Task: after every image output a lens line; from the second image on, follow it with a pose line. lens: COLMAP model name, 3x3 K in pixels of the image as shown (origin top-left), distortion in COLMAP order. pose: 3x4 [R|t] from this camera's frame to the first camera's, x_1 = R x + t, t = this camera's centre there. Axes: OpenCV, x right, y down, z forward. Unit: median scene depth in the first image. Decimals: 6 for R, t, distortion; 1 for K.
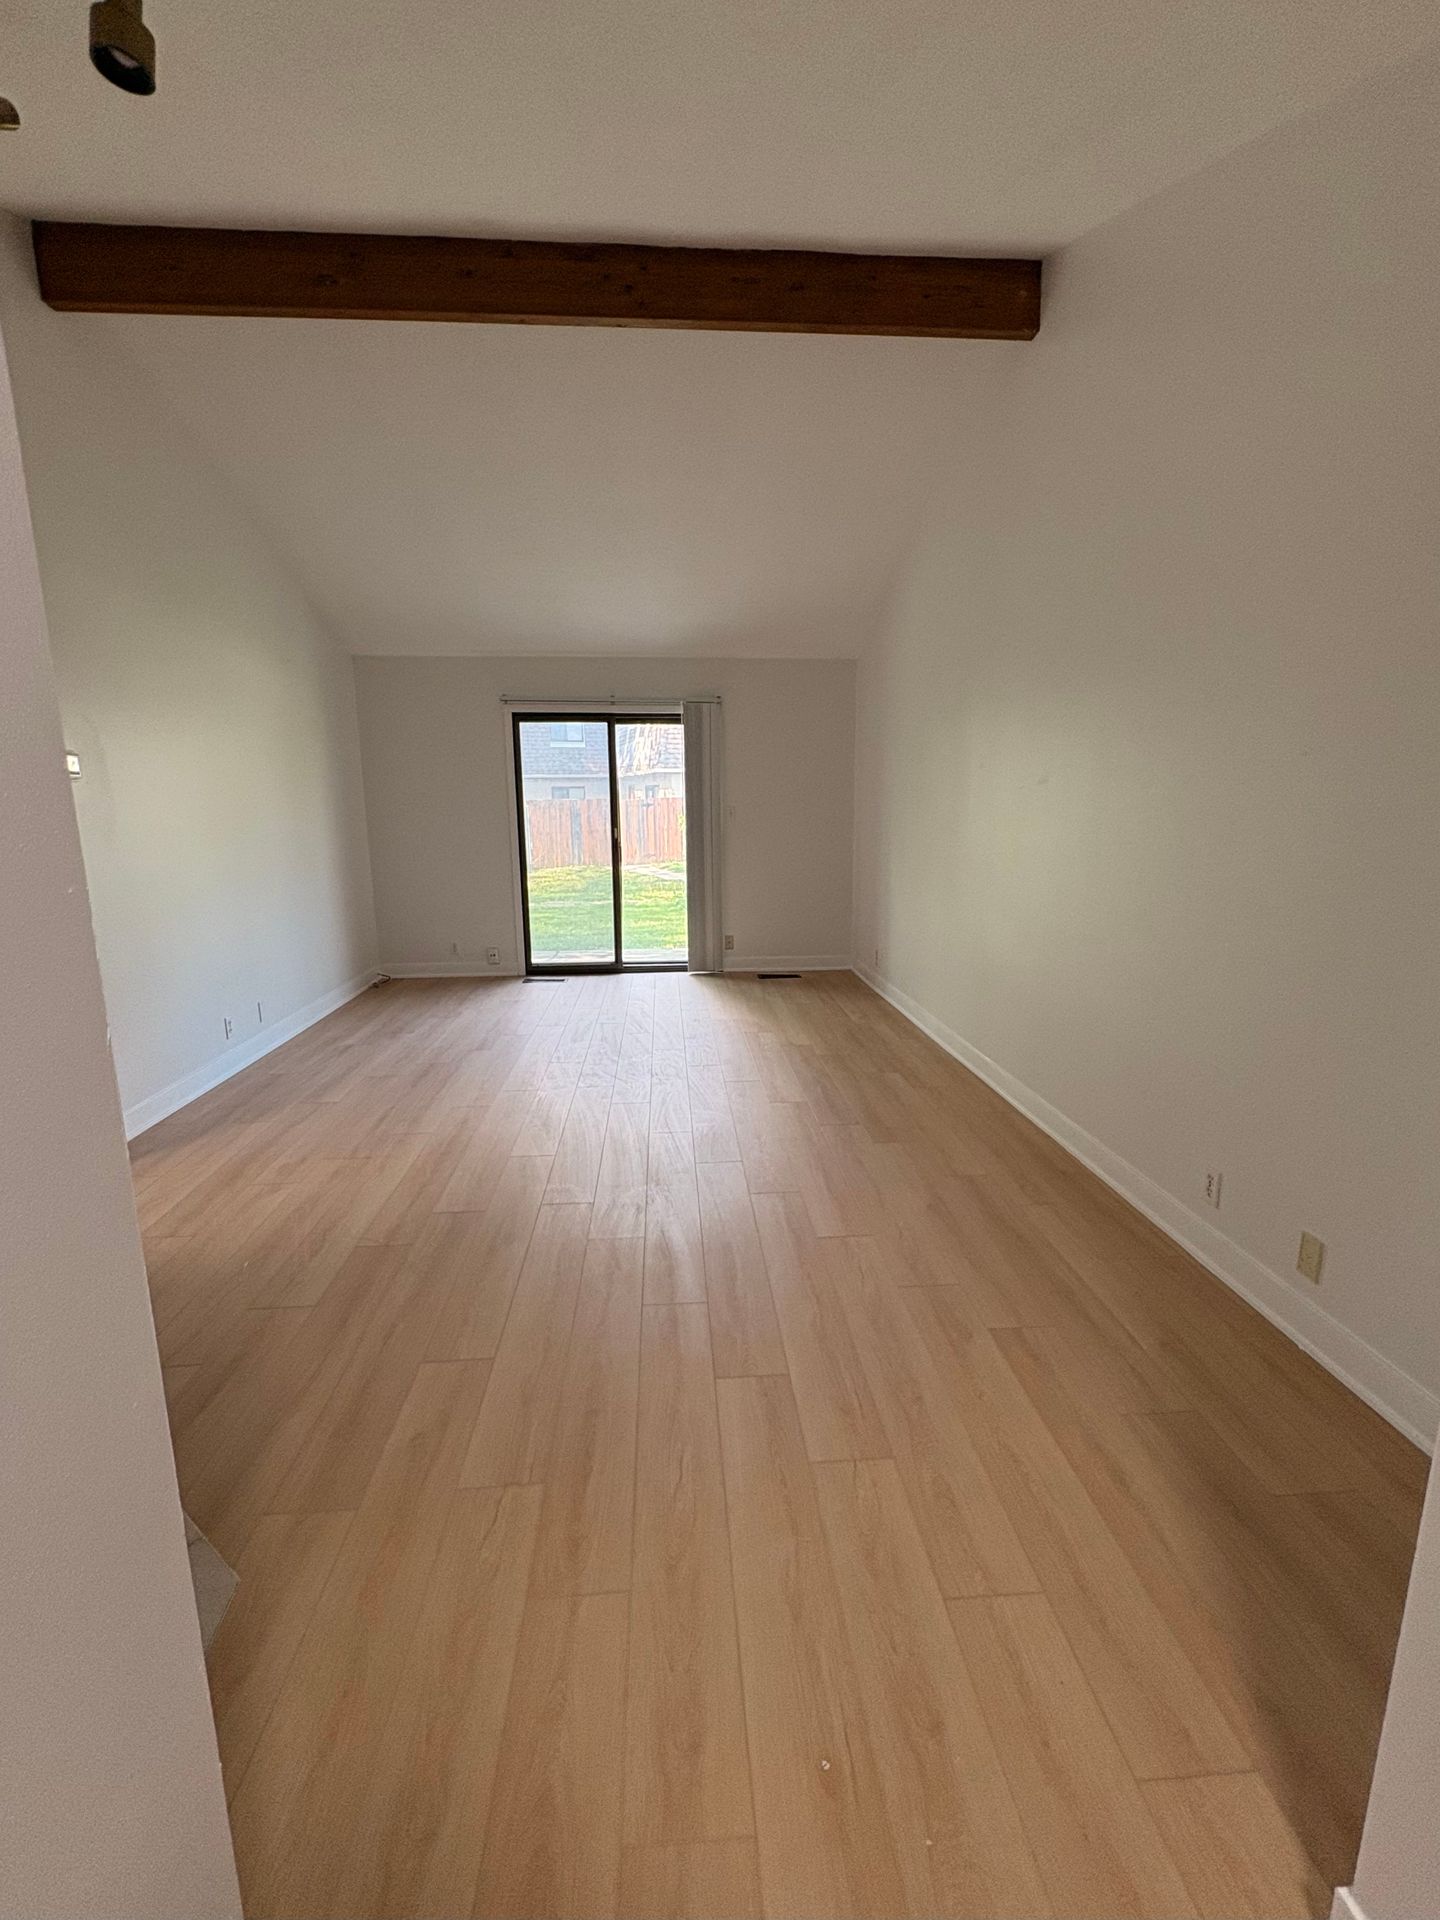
lens RADIAL K [[767.2, 0, 725.6], [0, 767.2, 944.3], [0, 0, 1]] dist [0.001880, -0.000165]
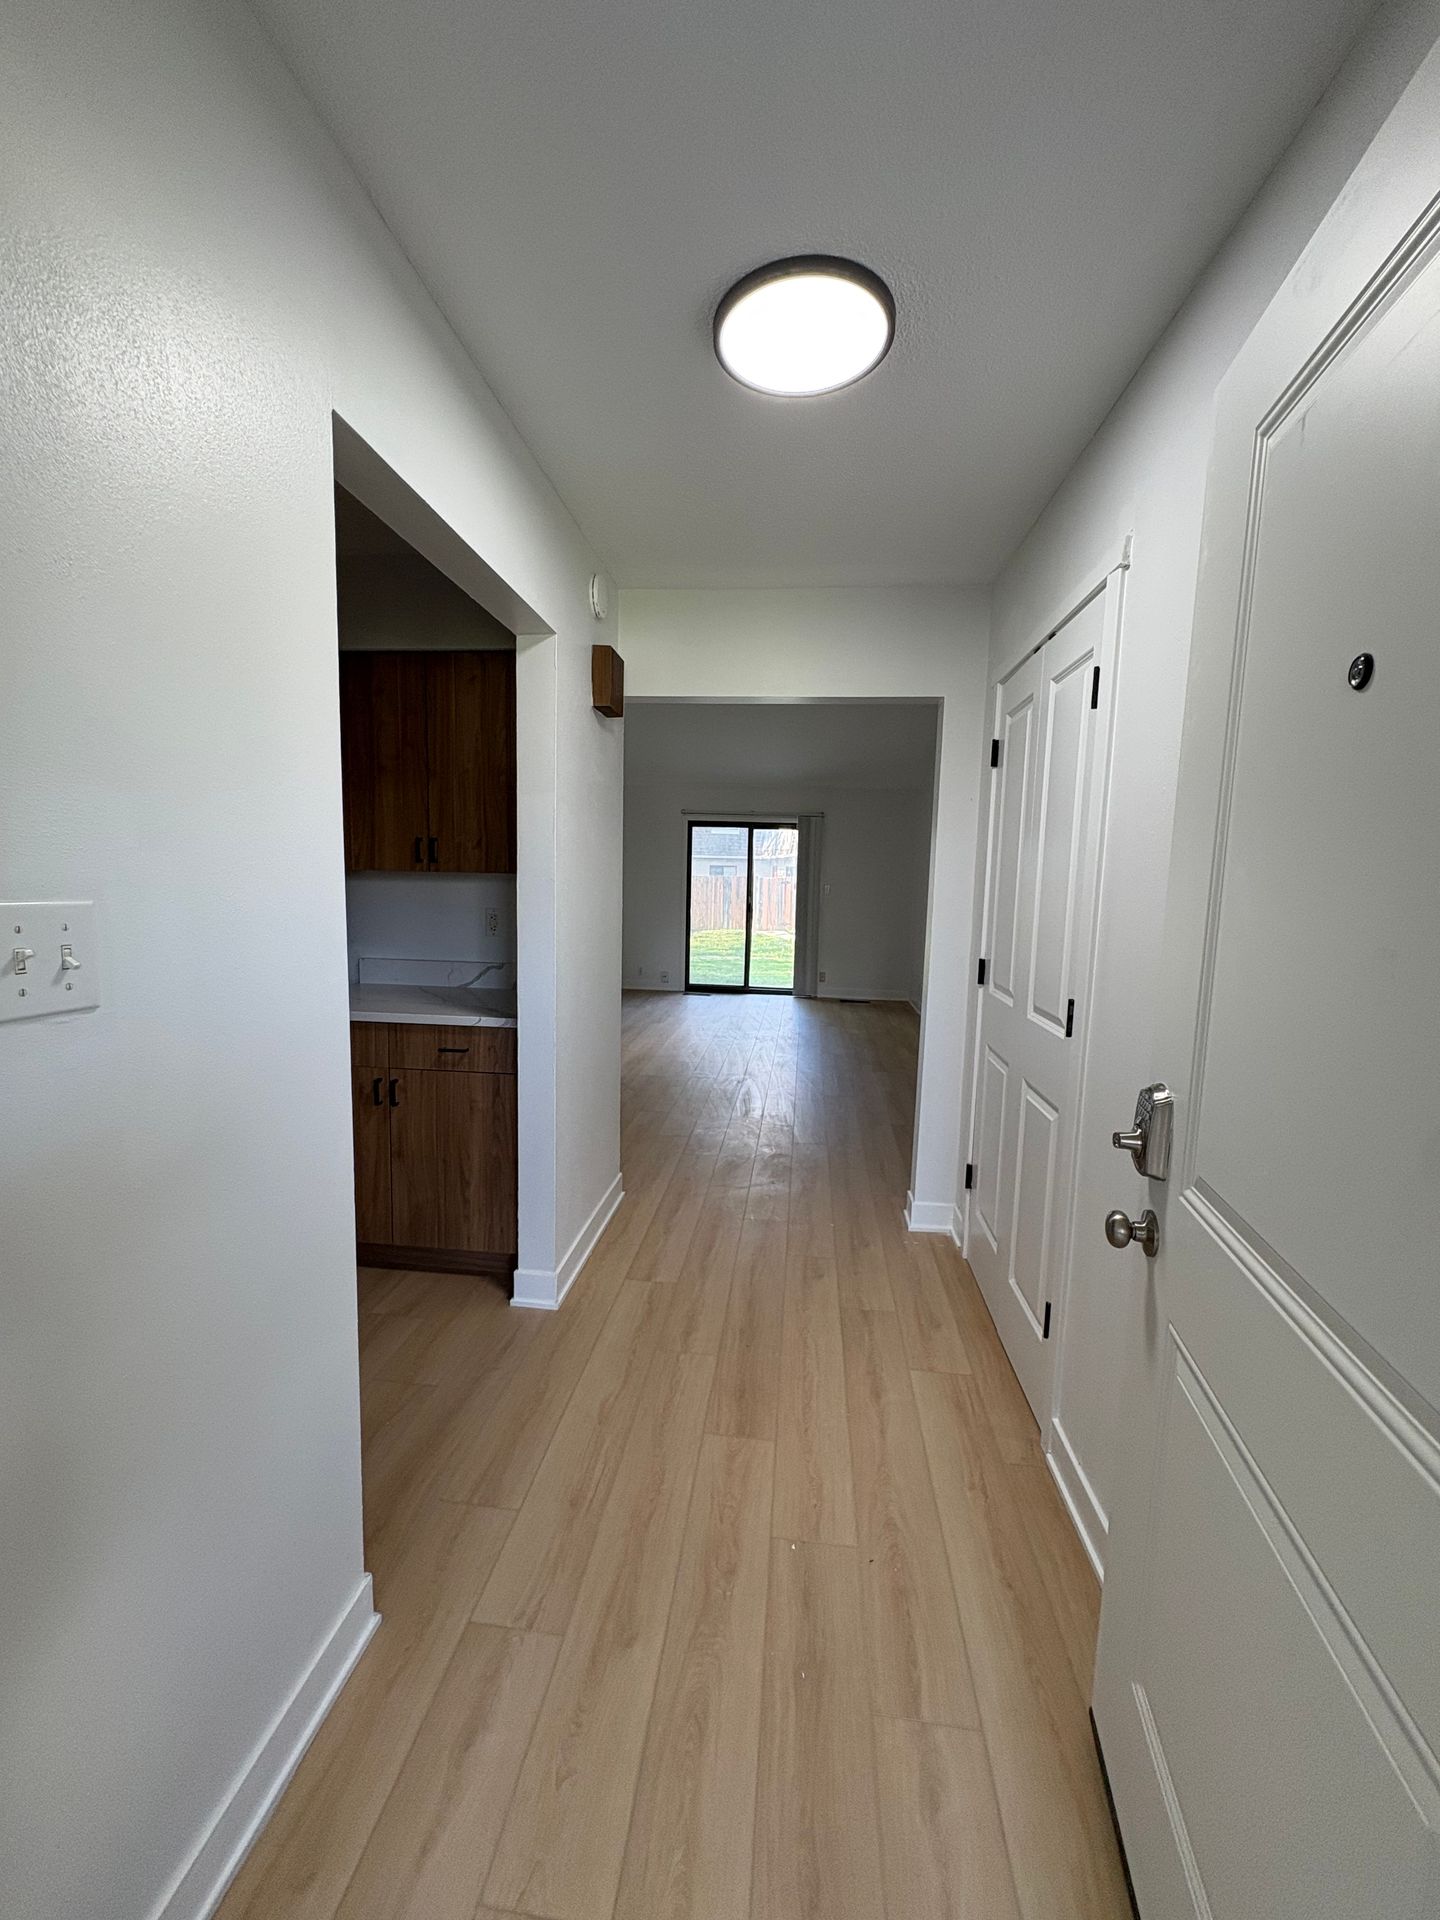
lens RADIAL K [[767.2, 0, 731.3], [0, 767.2, 960.4], [0, 0, 1]] dist [0.001880, -0.000165]
pose [[0.981644, 0.051395, -0.183665, 0.105272], [-0.066093, 0.995005, -0.074817, 0.088878], [0.178903, 0.085582, 0.980138, -0.476264]]
